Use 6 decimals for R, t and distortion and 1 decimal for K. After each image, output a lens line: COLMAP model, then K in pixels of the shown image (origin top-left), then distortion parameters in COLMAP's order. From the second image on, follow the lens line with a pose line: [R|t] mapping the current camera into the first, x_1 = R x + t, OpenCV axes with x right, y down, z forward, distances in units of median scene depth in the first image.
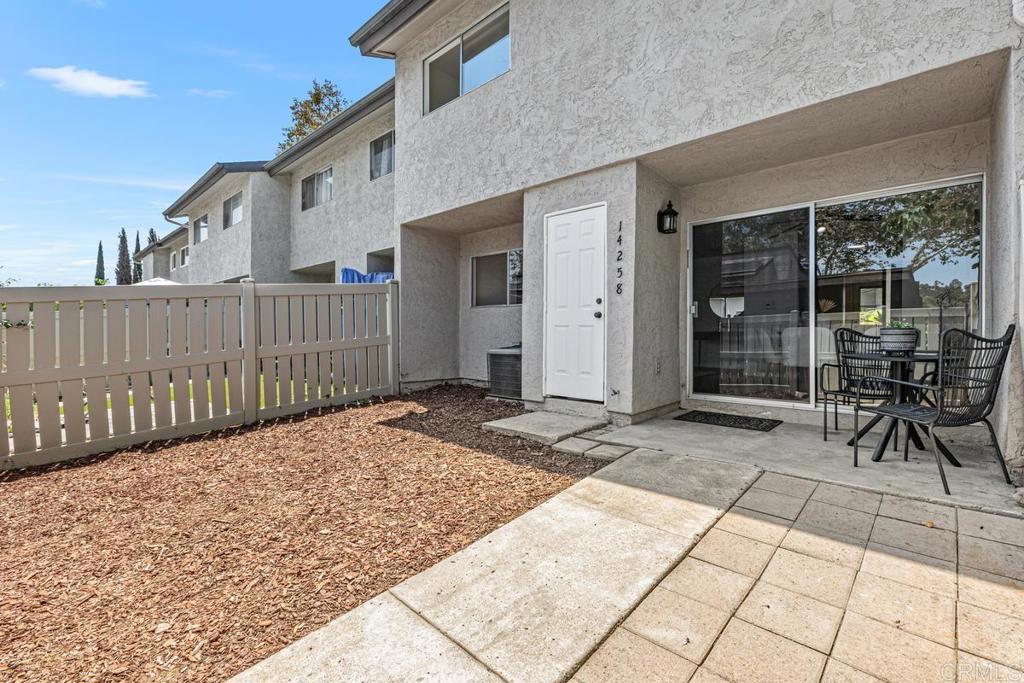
lens RADIAL K [[454.0, 0, 517.3], [0, 454.0, 338.4], [0, 0, 1]] dist [-0.000350, -0.000317]
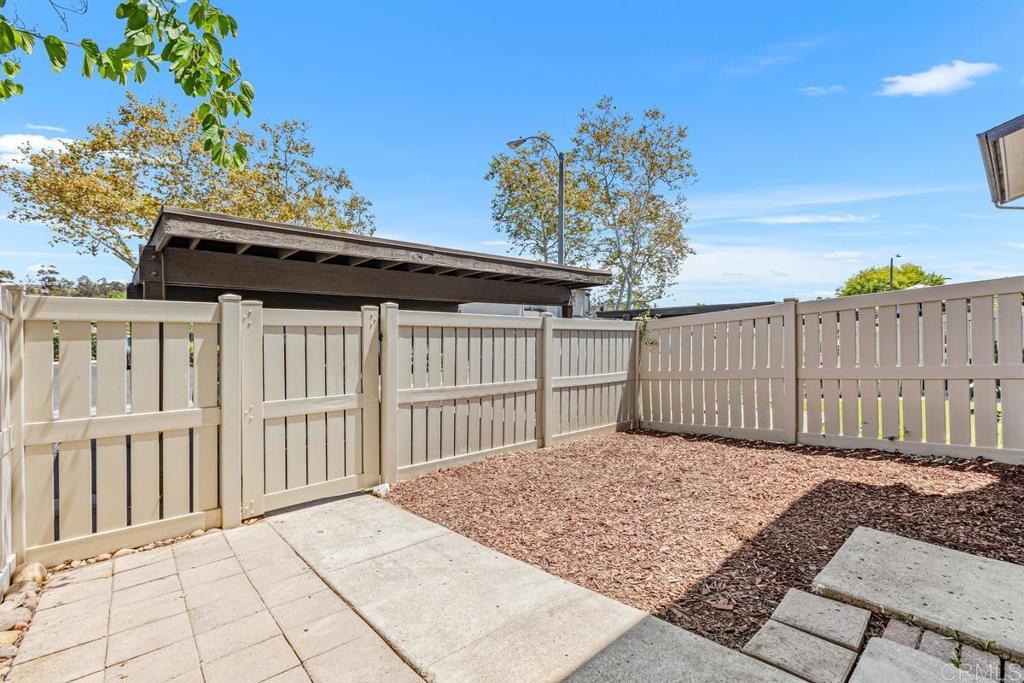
lens RADIAL K [[454.0, 0, 517.8], [0, 454.0, 337.4], [0, 0, 1]] dist [-0.000350, -0.000317]
pose [[-0.097542, 0.008060, -0.995199, 0.734462], [-0.008902, 0.999920, 0.008971, -0.080268], [0.995192, 0.009734, -0.097462, 0.798840]]
